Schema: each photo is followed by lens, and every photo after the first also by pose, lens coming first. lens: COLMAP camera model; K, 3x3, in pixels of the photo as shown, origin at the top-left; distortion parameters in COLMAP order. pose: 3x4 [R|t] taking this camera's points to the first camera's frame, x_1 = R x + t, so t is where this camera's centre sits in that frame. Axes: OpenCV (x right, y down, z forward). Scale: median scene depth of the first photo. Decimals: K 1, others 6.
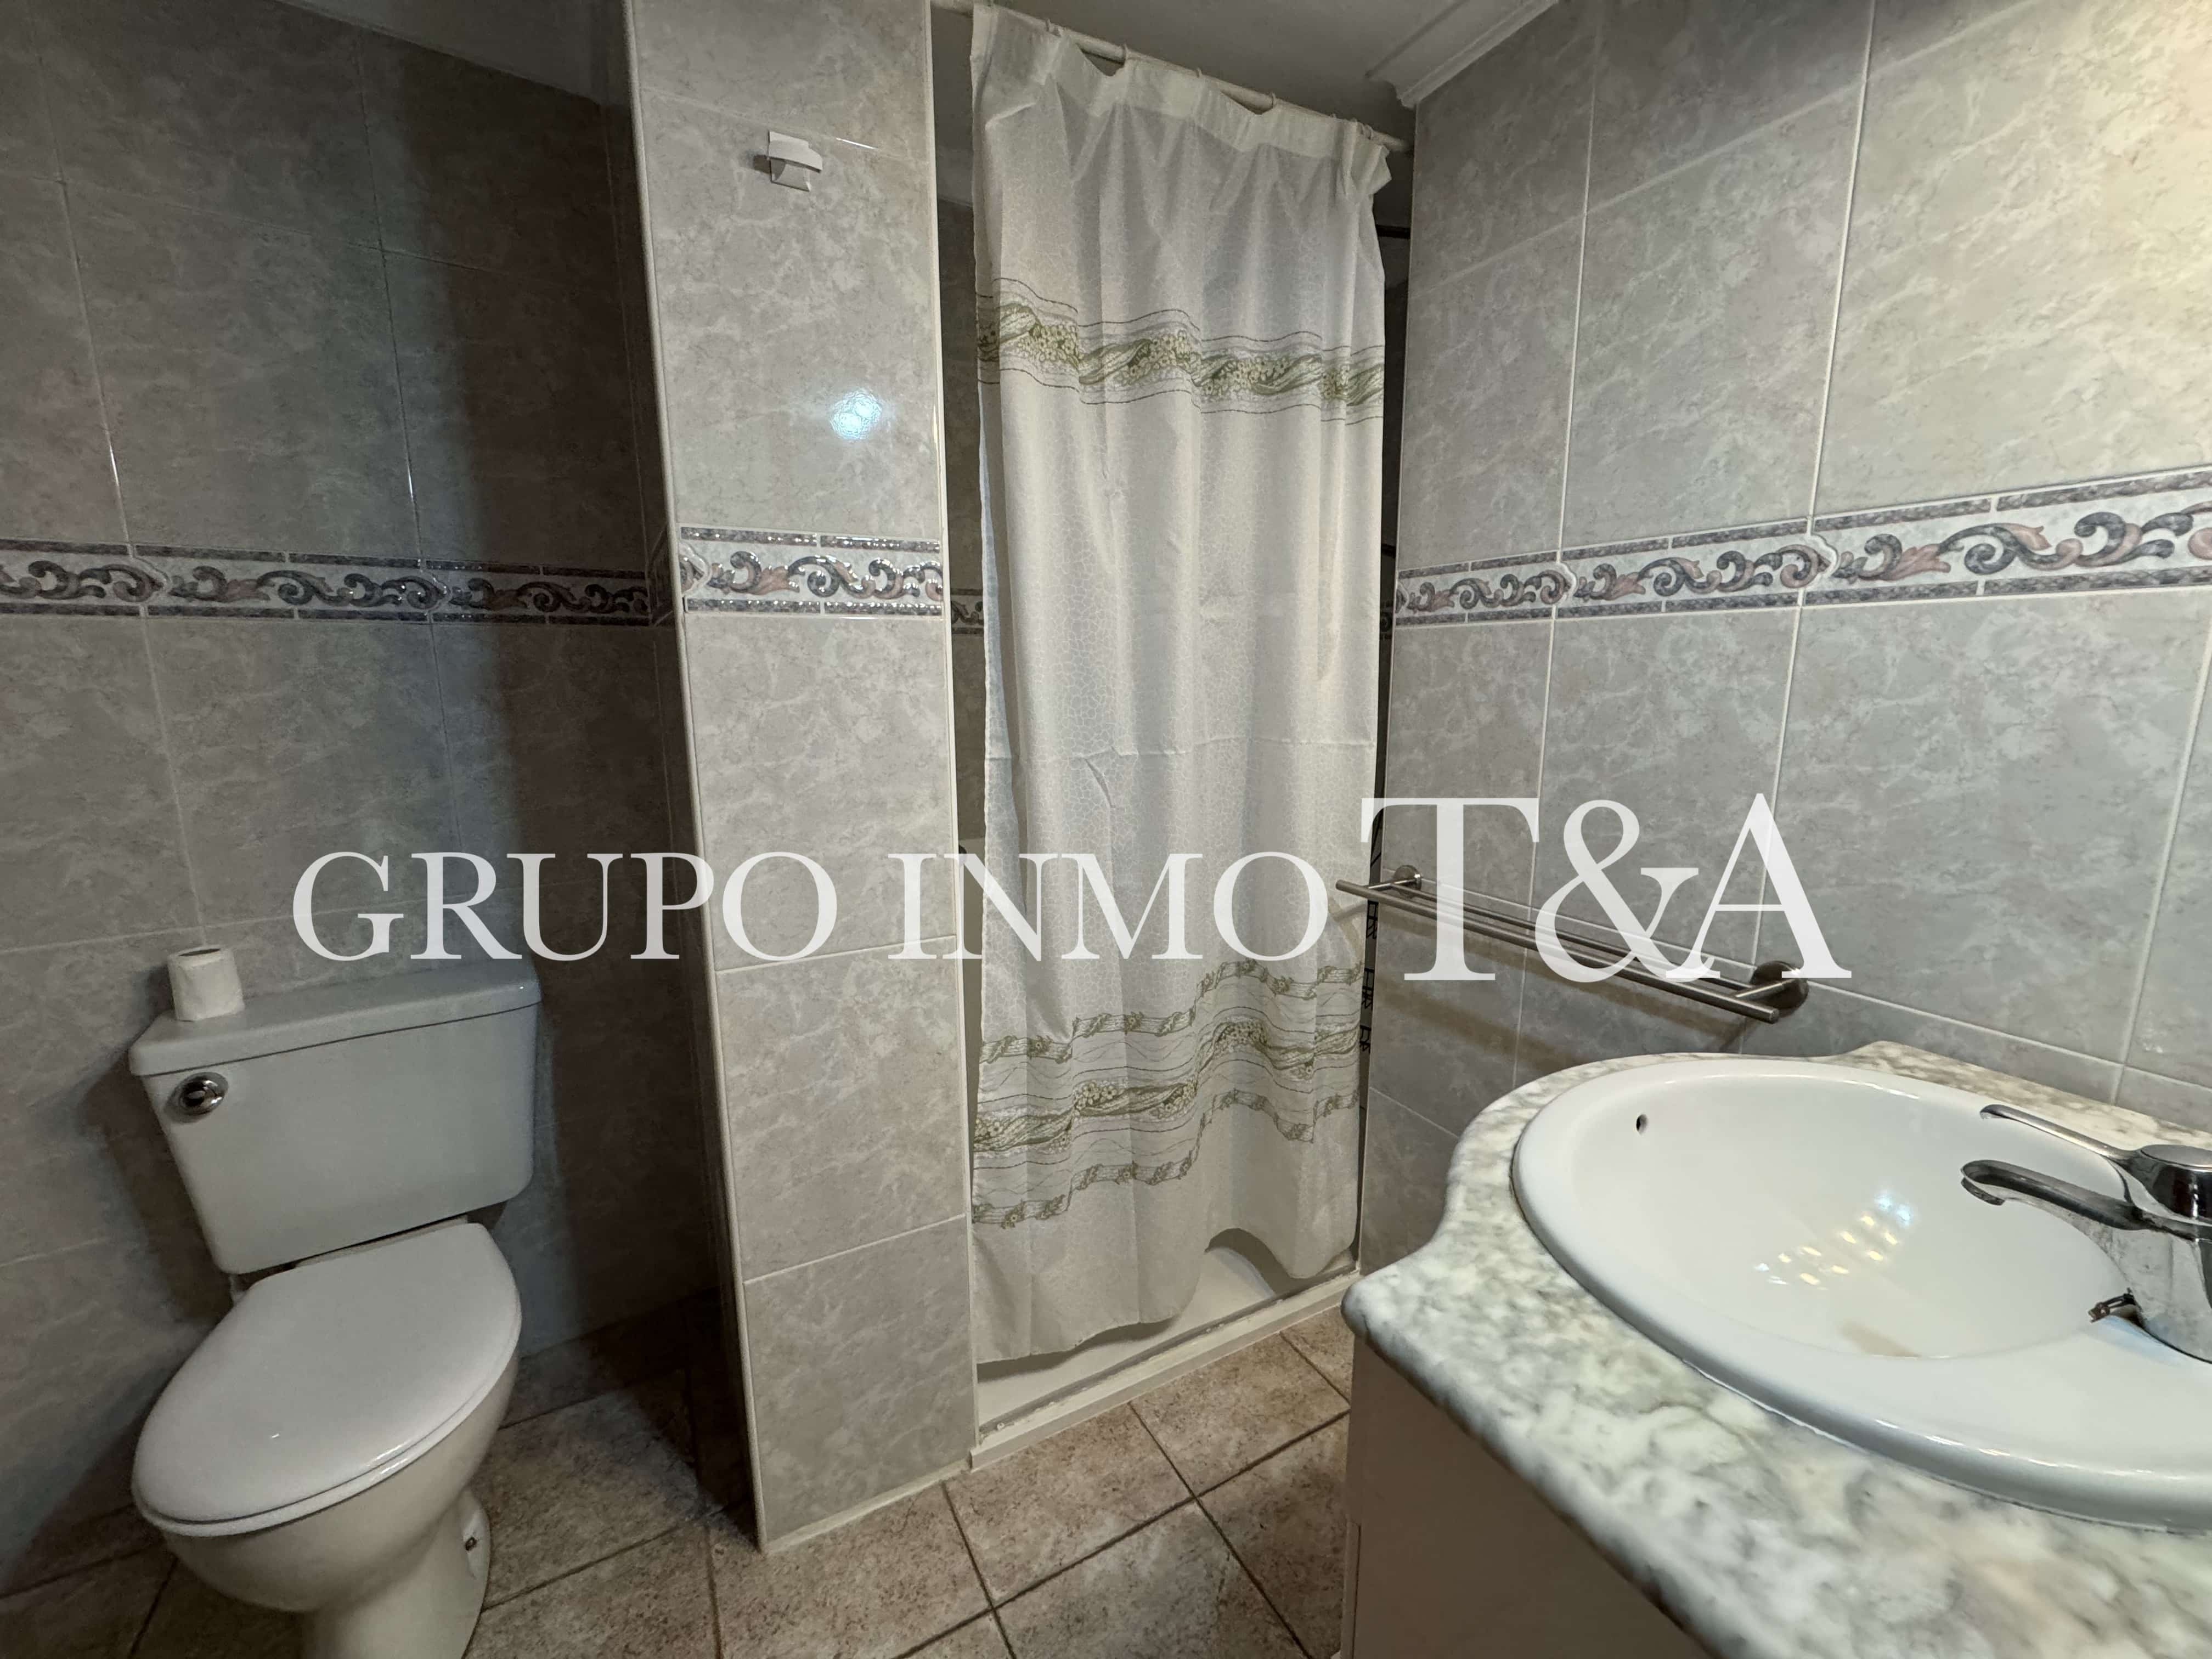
lens RADIAL K [[880.8, 0, 1107.8], [0, 880.8, 823.5], [0, 0, 1]] dist [-0.002692, 0.000263]
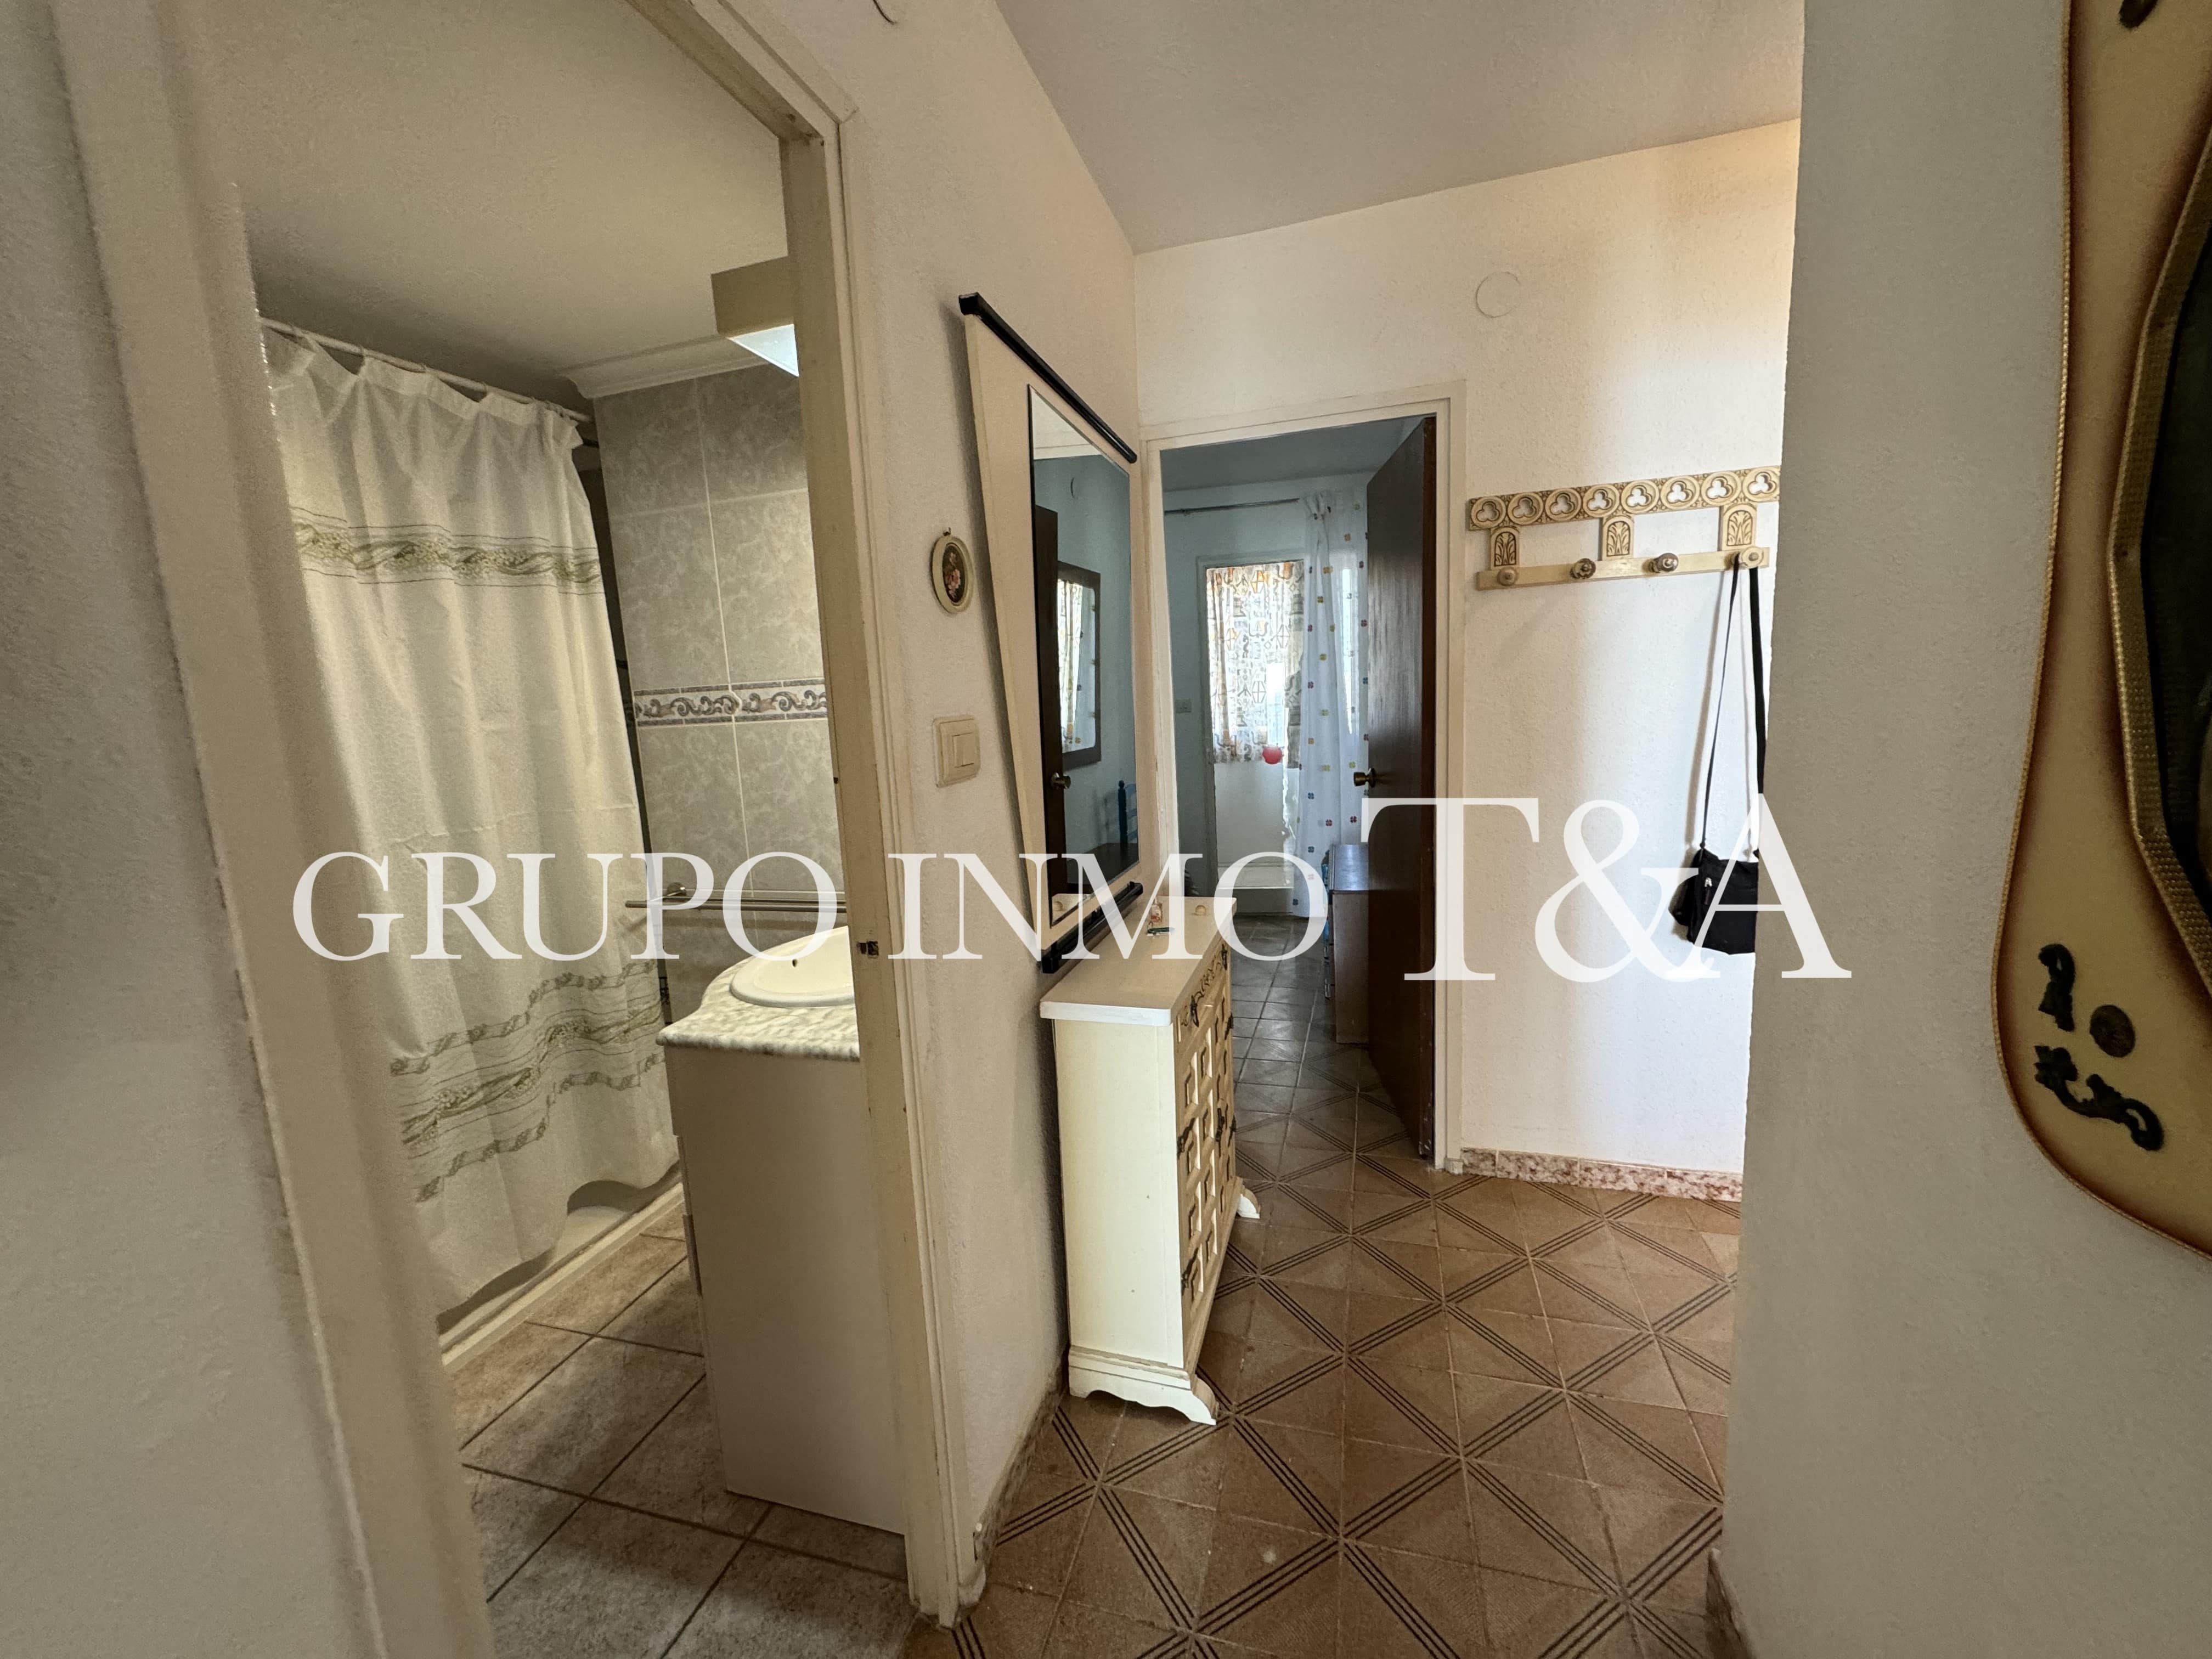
lens RADIAL K [[880.8, 0, 1107.8], [0, 880.8, 823.5], [0, 0, 1]] dist [-0.002692, 0.000263]
pose [[0.709114, -0.131676, 0.692690, -0.181532], [0.171162, 0.985169, 0.012055, 0.062990], [-0.684004, 0.110014, 0.721135, -0.669073]]
